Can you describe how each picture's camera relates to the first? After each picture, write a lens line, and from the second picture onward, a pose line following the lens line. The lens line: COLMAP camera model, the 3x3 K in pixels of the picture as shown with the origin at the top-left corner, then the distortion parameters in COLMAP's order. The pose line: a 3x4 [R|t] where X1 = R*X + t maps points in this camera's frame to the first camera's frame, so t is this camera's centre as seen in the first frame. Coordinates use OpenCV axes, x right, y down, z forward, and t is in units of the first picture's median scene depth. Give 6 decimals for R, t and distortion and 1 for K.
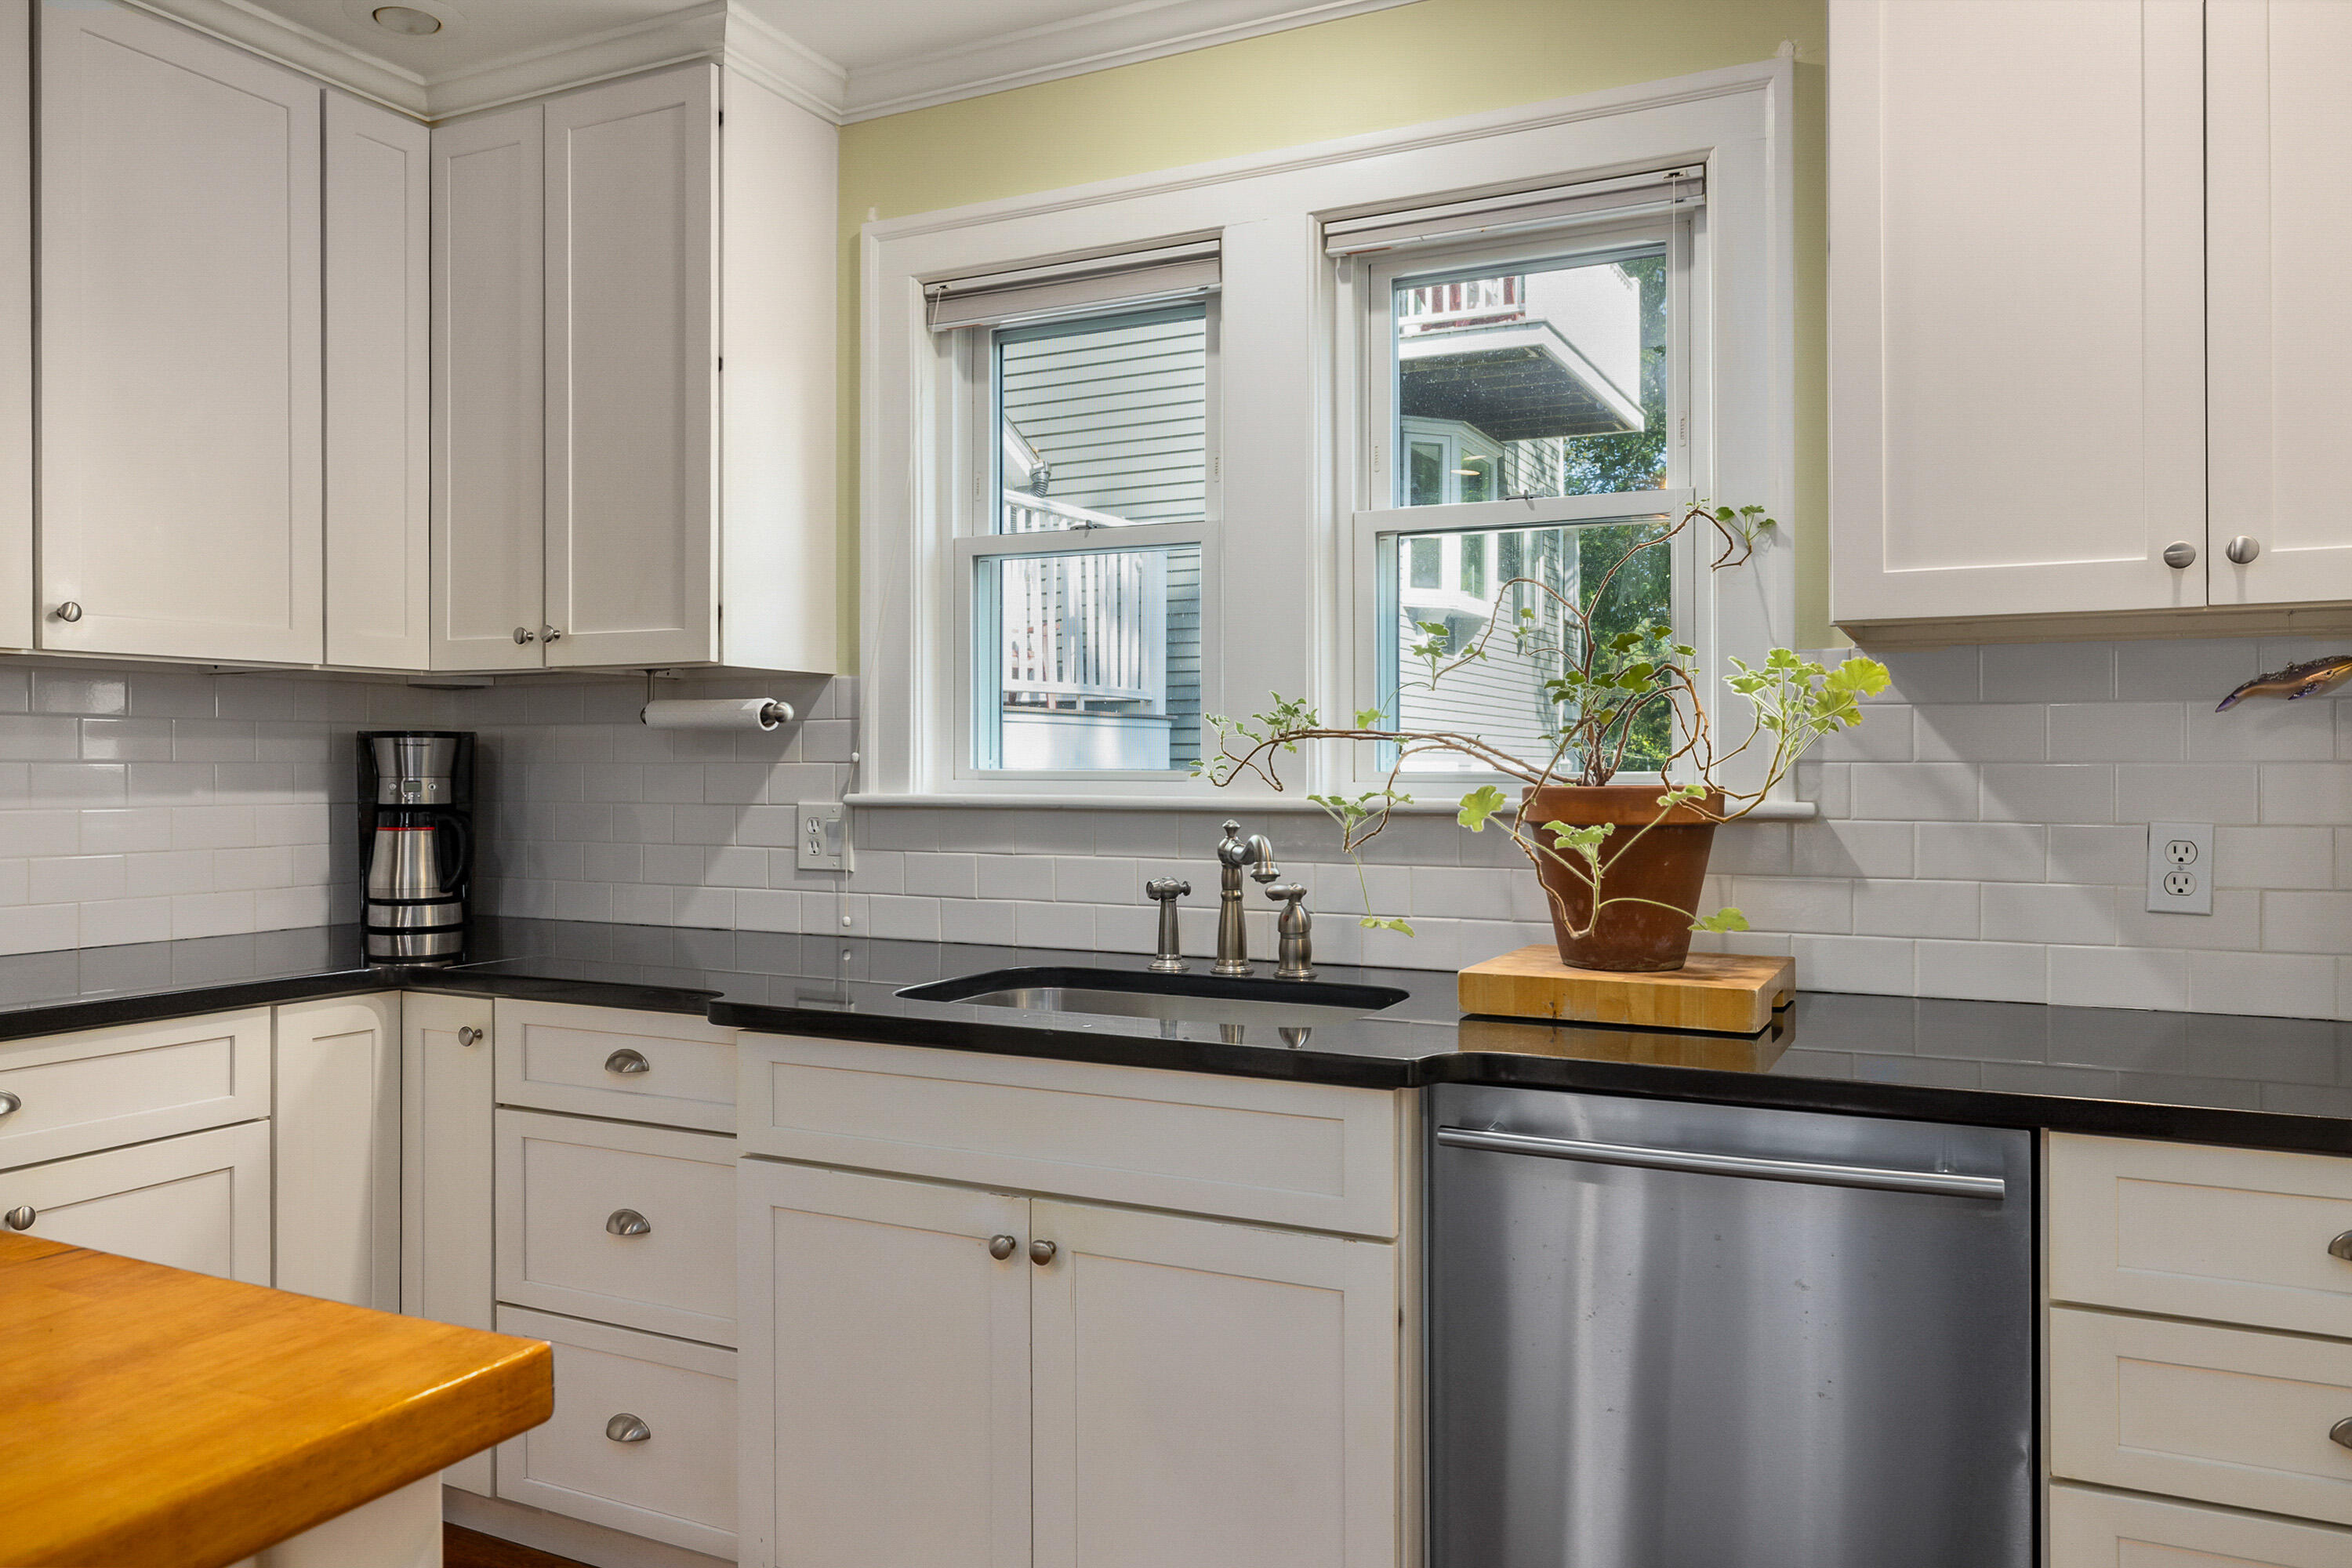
lens RADIAL K [[1696.3, 0, 1178.3], [0, 1696.3, 774.8], [0, 0, 1]] dist [0.013132, 0.004193]
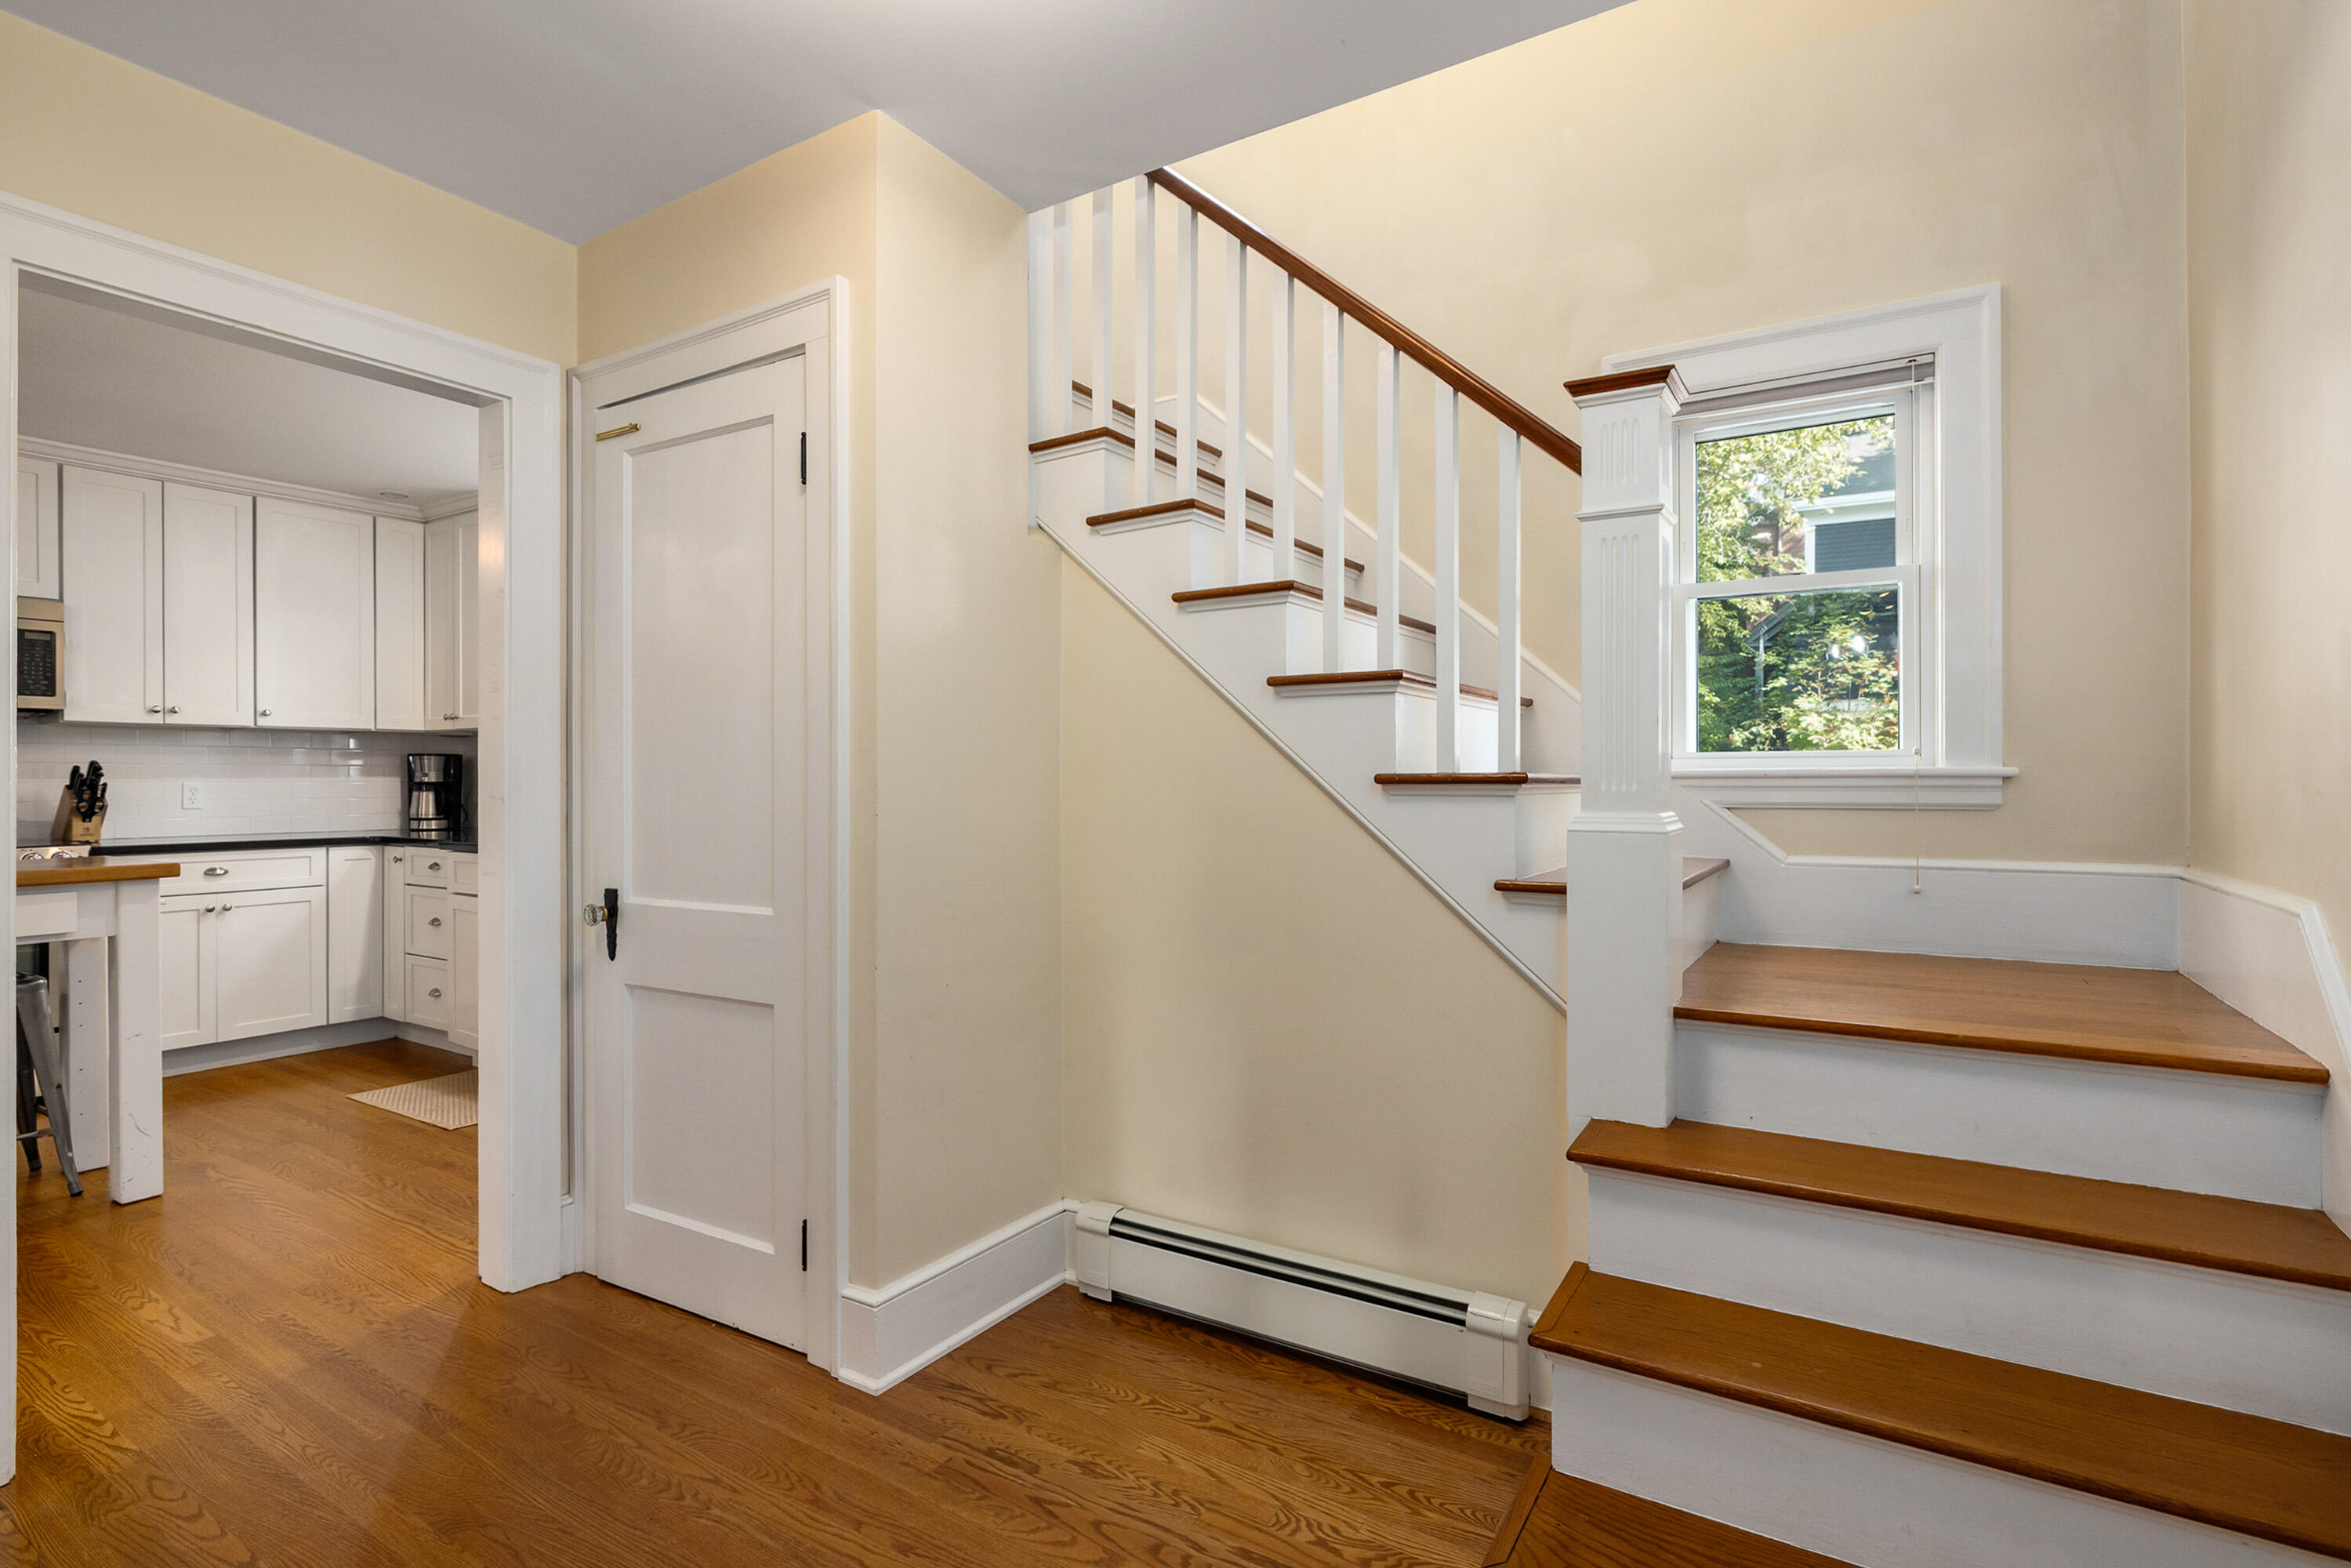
lens RADIAL K [[1145.7, 0, 1174.1], [0, 1145.7, 798.1], [0, 0, 1]] dist [-0.006299, 0.000015]
pose [[0.994466, -0.000885, -0.105051, 0.877065], [0.002145, 0.999927, 0.011883, 0.024154], [0.105033, -0.012042, 0.994396, -0.622963]]
